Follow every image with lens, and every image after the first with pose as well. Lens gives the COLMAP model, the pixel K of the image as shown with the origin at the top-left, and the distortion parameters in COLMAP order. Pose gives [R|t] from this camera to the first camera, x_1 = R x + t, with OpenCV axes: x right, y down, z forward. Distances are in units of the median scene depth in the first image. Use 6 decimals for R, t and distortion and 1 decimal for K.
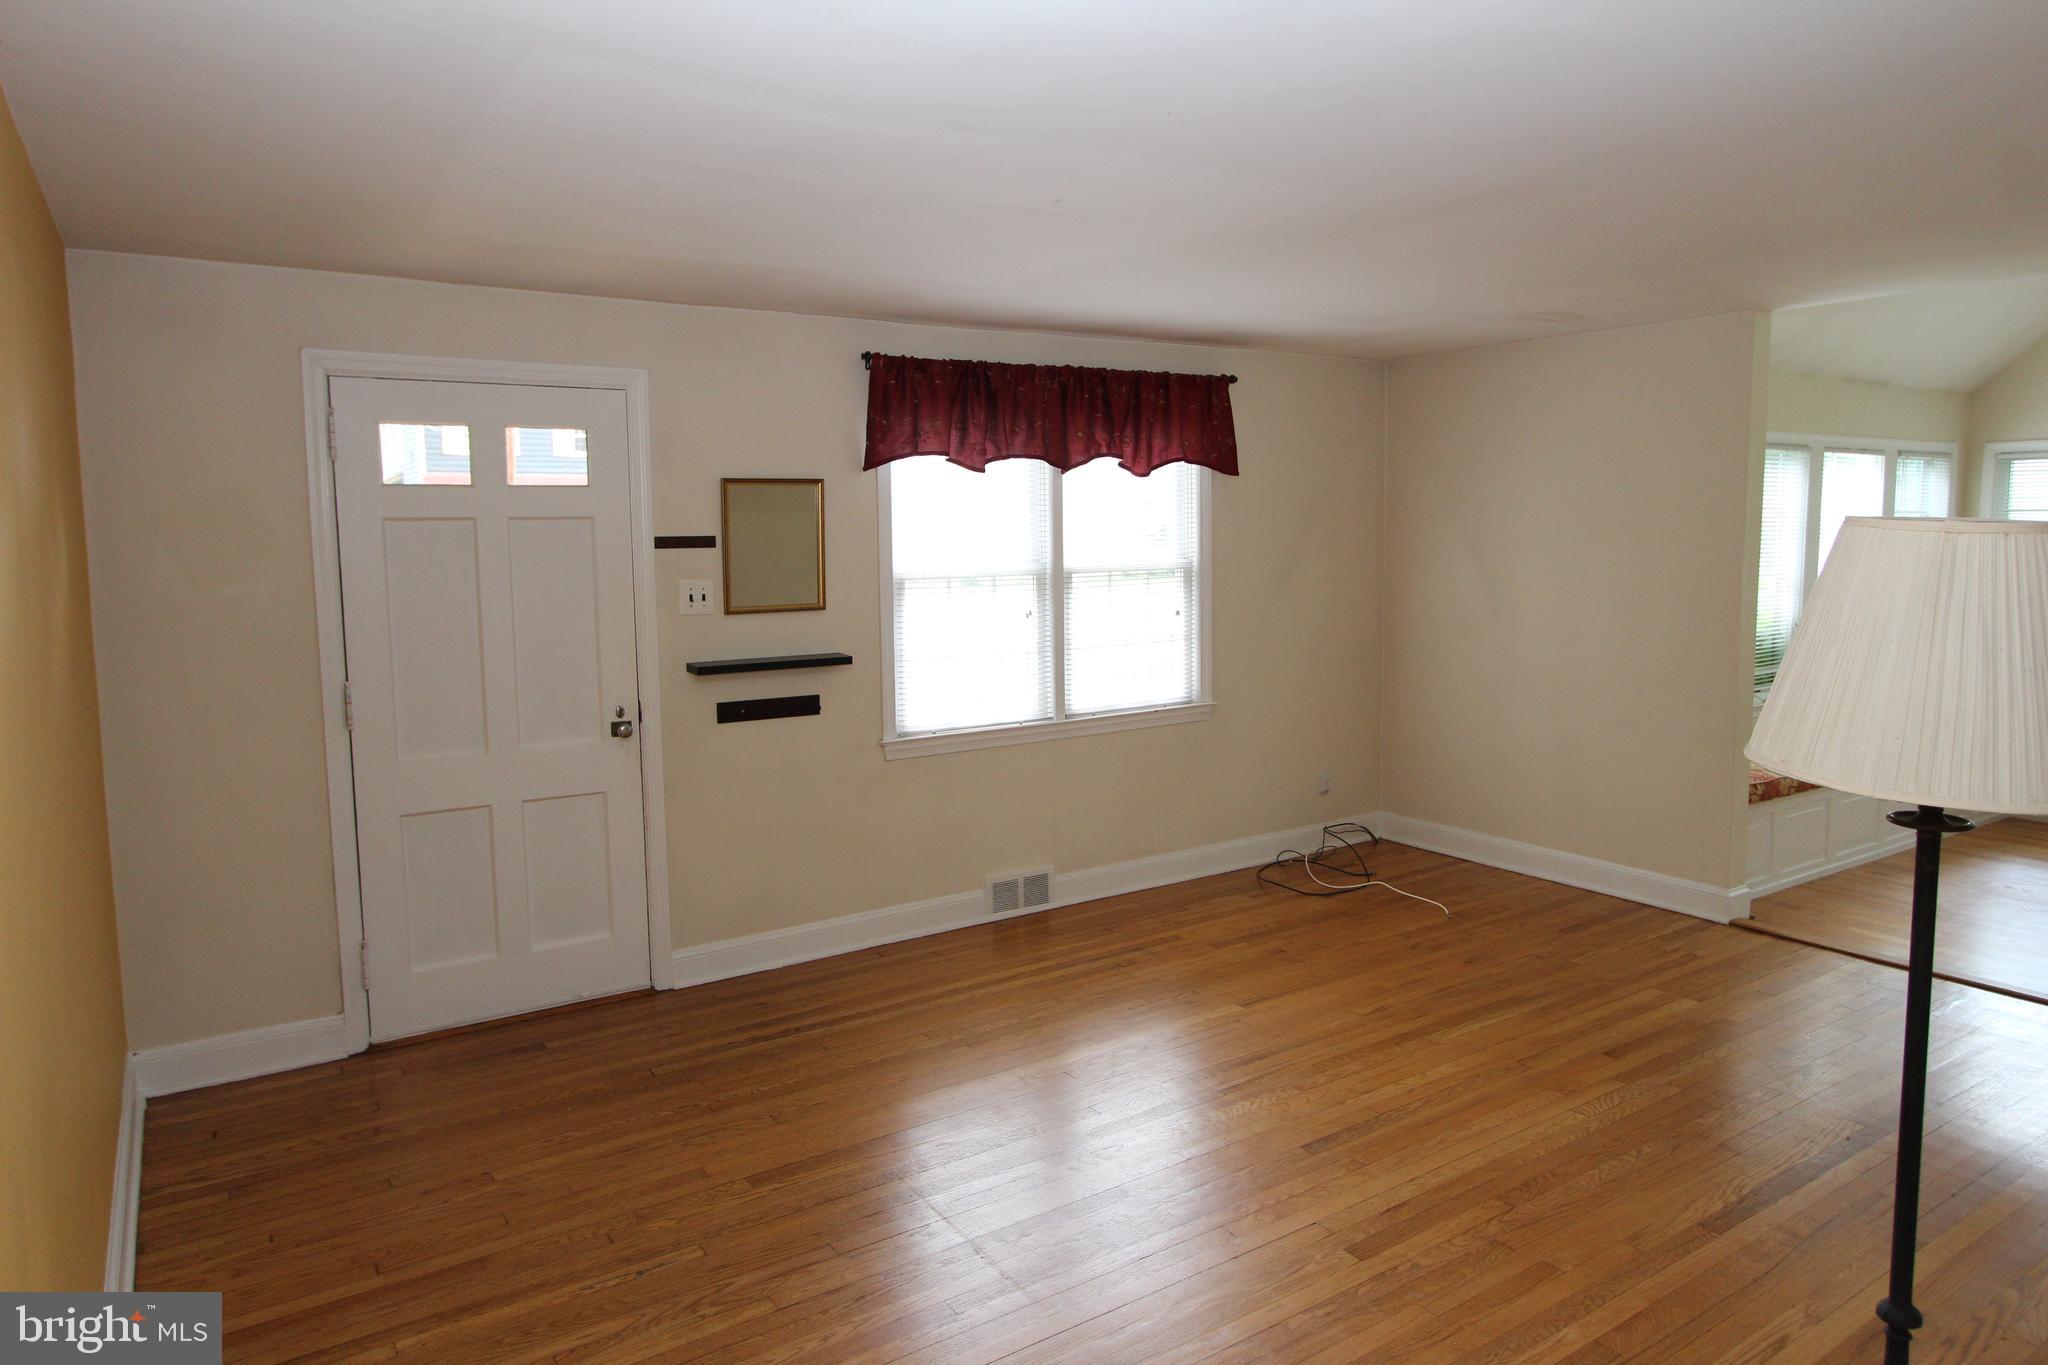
lens RADIAL K [[1264.6, 0, 1012.9], [0, 1264.6, 650.1], [0, 0, 1]] dist [-0.024876, 0.013116]
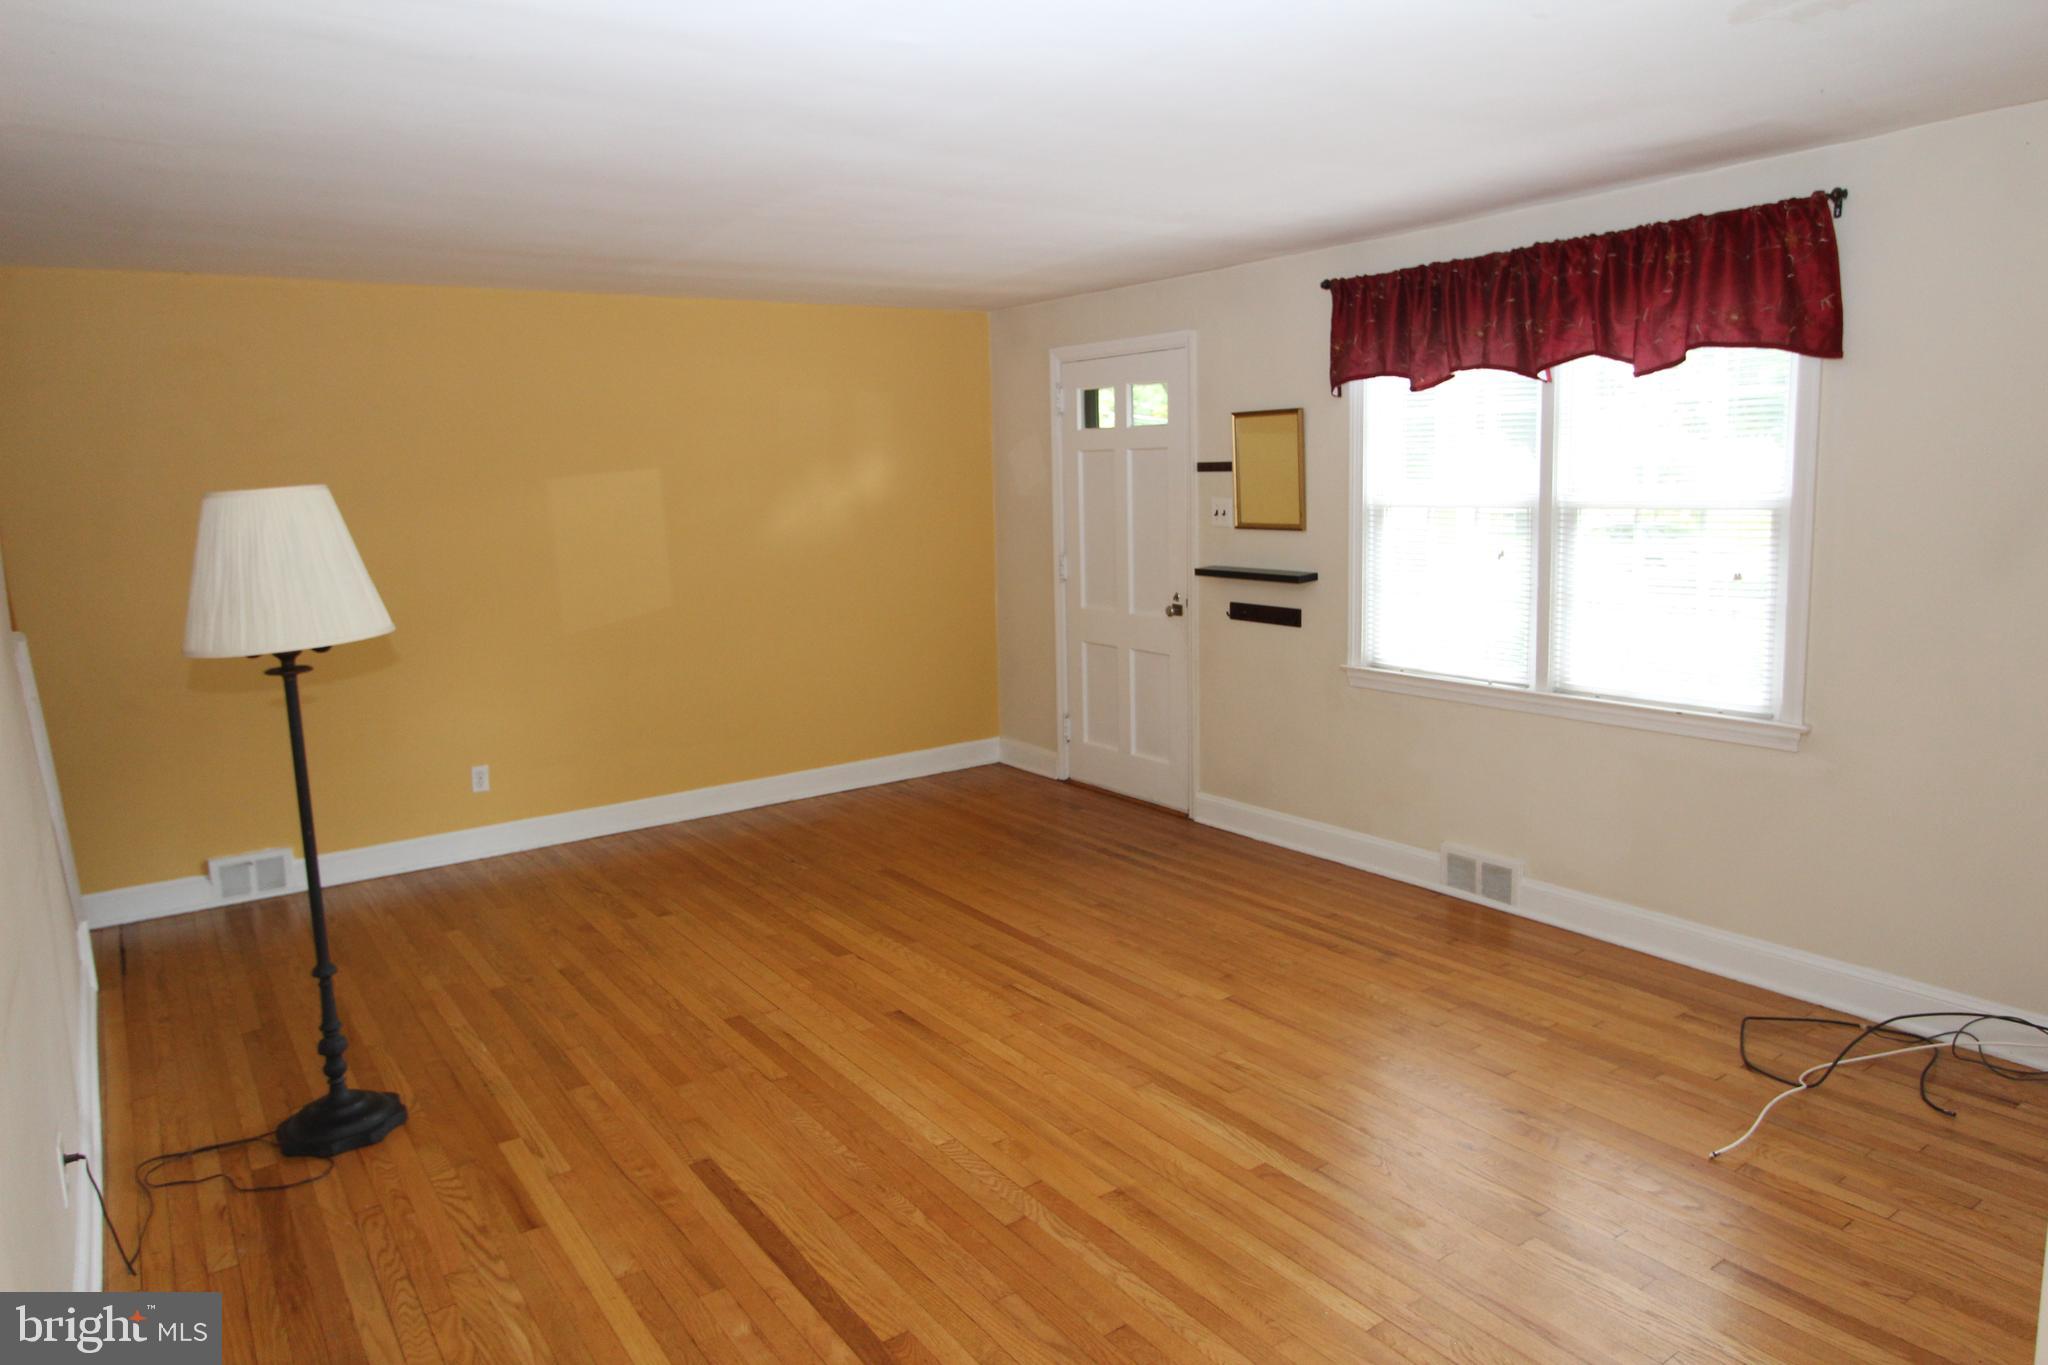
lens RADIAL K [[1264.6, 0, 1012.9], [0, 1264.6, 650.1], [0, 0, 1]] dist [-0.024876, 0.013116]
pose [[0.053701, 0.155194, -0.986423, 0.888630], [-0.067843, 0.986133, 0.151455, -0.075965], [0.996250, 0.058789, 0.063486, 0.678176]]
